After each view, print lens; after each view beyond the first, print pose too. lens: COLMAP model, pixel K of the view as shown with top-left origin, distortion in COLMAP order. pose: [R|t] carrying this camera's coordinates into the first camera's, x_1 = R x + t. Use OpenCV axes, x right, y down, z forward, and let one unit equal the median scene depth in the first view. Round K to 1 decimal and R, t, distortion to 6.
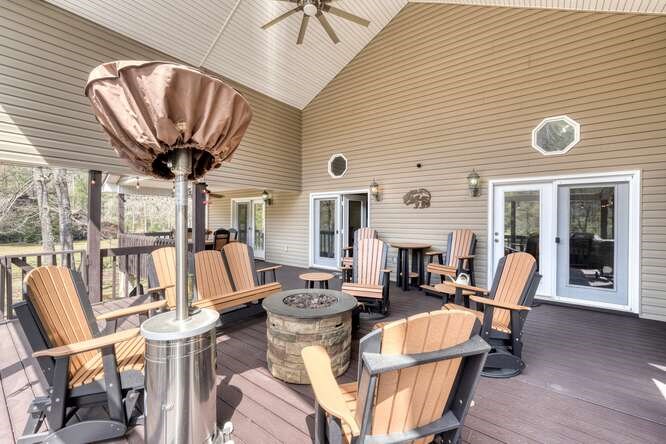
lens RADIAL K [[282.7, 0, 333.0], [0, 282.7, 222.0], [0, 0, 1]] dist [-0.000599, -0.000050]
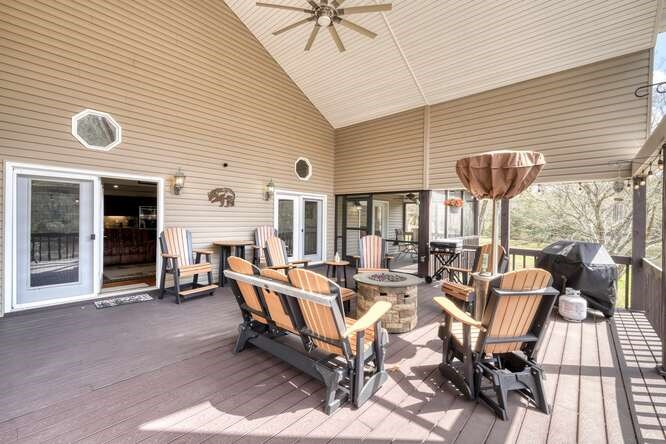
lens RADIAL K [[282.7, 0, 333.0], [0, 282.7, 222.0], [0, 0, 1]] dist [-0.000599, -0.000050]
pose [[0.083269, -0.012569, 0.996448, -0.666479], [-0.002341, 0.999915, 0.012809, -0.007168], [-0.996524, -0.003400, 0.083233, 0.513423]]
